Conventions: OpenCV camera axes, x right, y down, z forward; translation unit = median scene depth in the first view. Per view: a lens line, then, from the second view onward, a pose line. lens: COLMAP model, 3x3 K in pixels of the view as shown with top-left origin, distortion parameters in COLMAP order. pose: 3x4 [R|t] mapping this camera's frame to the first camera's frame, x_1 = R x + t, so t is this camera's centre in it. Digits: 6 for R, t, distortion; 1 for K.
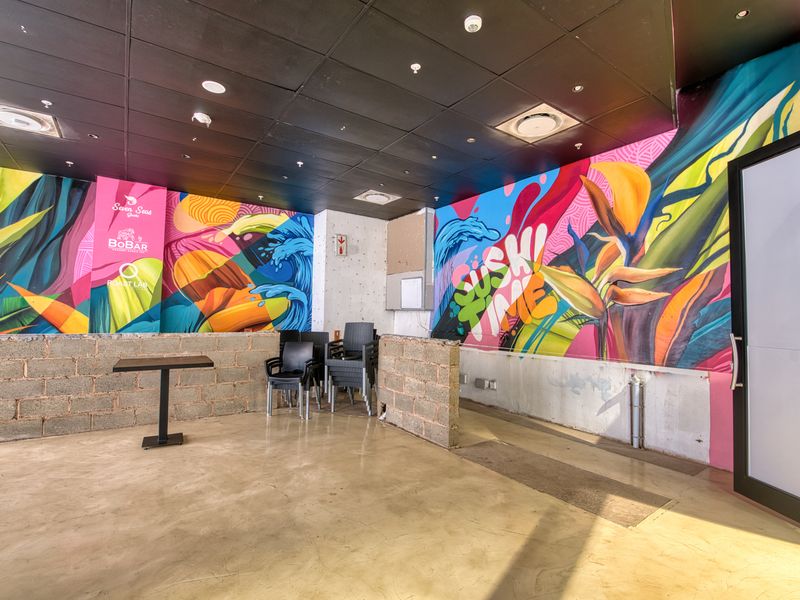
lens RADIAL K [[386.8, 0, 405.0], [0, 386.8, 297.2], [0, 0, 1]] dist [-0.008142, -0.004627]
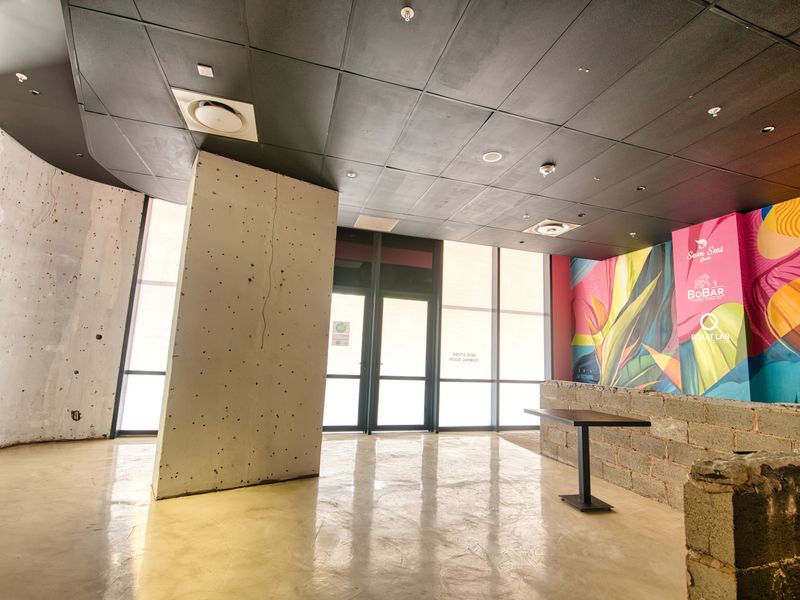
lens RADIAL K [[386.8, 0, 406.0], [0, 386.8, 296.0], [0, 0, 1]] dist [-0.008142, -0.004627]
pose [[-0.316318, -0.173926, -0.932573, 0.328977], [-0.003814, 0.983275, -0.182088, 0.035811], [0.948646, -0.054041, -0.311691, 0.634780]]
